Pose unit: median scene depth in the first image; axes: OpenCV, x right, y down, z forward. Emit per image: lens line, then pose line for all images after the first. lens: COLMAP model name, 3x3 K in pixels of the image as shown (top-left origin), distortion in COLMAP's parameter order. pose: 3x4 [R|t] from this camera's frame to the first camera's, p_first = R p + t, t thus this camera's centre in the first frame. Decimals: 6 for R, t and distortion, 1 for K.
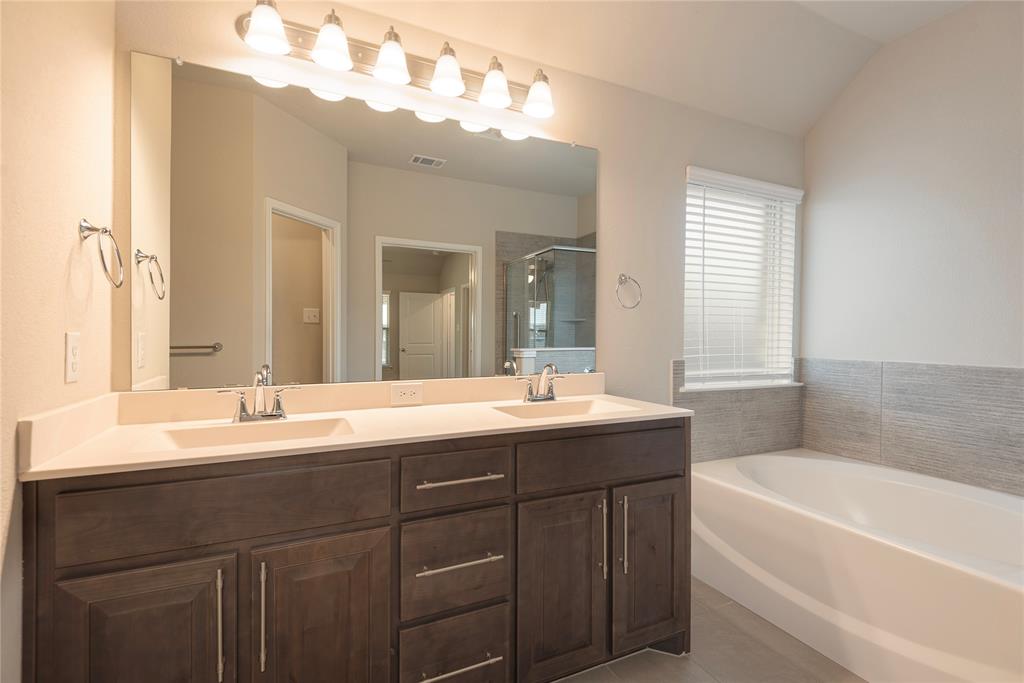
lens RADIAL K [[462.1, 0, 509.9], [0, 462.1, 338.2], [0, 0, 1]] dist [0.023389, -0.008865]
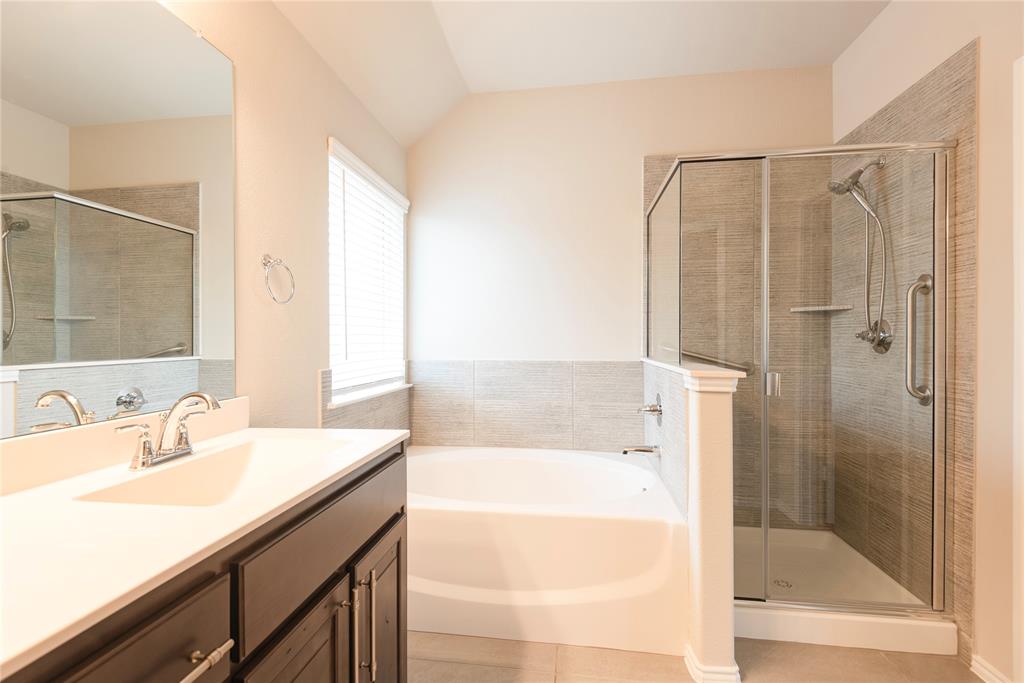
lens RADIAL K [[462.1, 0, 509.9], [0, 462.1, 338.2], [0, 0, 1]] dist [0.023389, -0.008865]
pose [[0.550365, -0.007666, 0.834889, -0.141865], [0.013693, 0.999906, 0.000155, -0.005012], [-0.834812, 0.011347, 0.550419, 0.279047]]
